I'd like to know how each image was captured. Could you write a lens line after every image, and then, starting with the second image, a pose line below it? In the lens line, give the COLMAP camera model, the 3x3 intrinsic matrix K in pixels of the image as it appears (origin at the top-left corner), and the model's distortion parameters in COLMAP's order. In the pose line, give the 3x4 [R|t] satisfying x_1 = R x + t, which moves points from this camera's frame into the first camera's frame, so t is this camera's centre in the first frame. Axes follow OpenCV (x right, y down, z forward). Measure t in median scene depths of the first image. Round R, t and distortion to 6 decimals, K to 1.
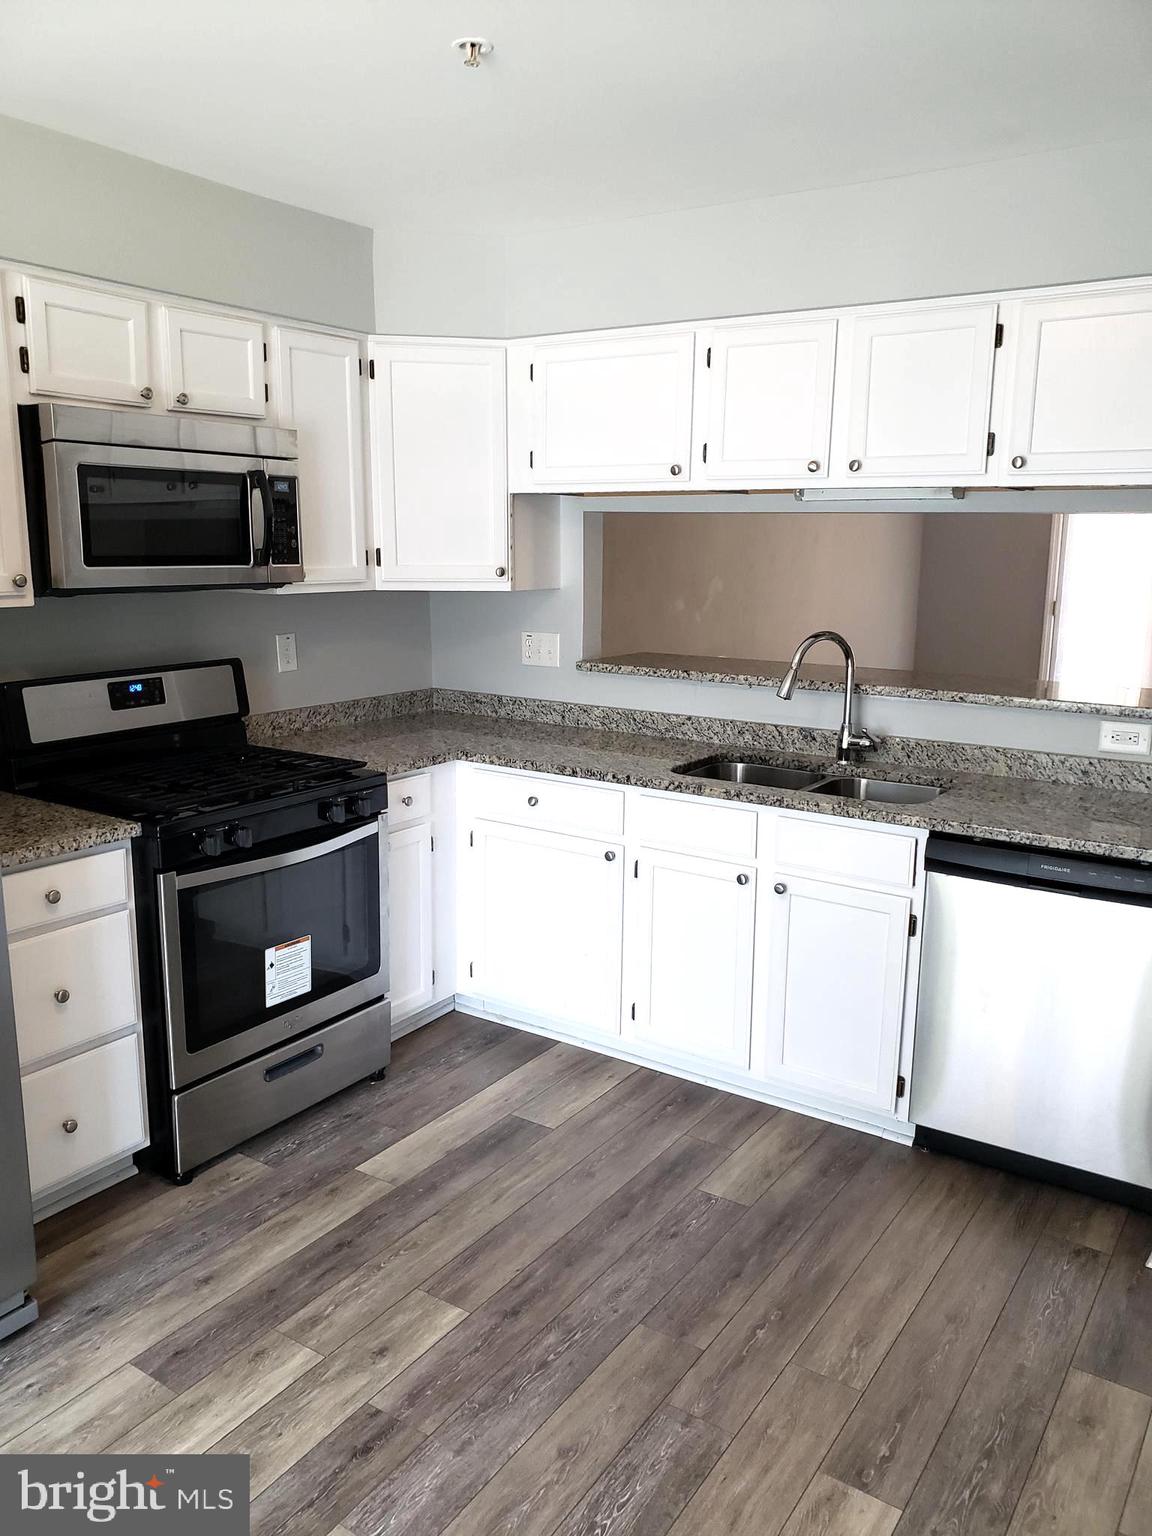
lens RADIAL K [[1184.1, 0, 580.8], [0, 1184.1, 766.8], [0, 0, 1]] dist [-0.009468, 0.022011]
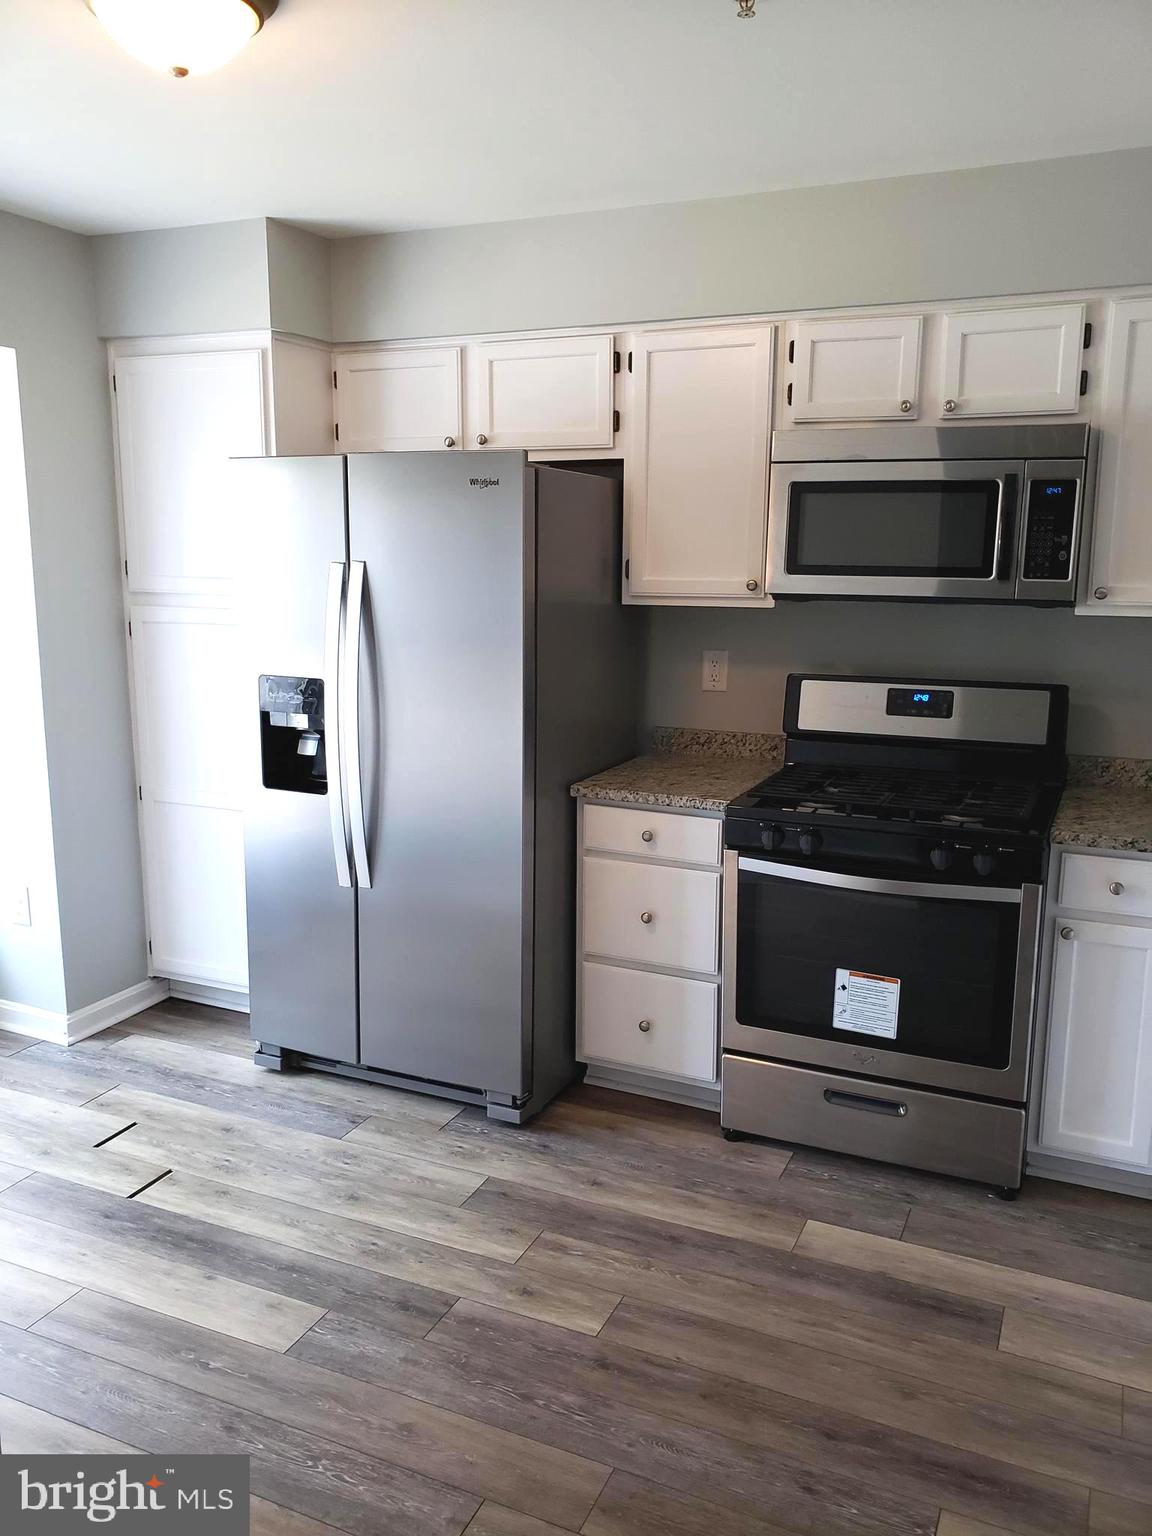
lens RADIAL K [[1184.1, 0, 581.6], [0, 1184.1, 765.1], [0, 0, 1]] dist [-0.009468, 0.022011]
pose [[0.169435, 0.170651, -0.970654, 0.671091], [-0.196889, 0.970902, 0.136327, -0.108407], [0.965674, 0.168012, 0.198104, 0.626865]]
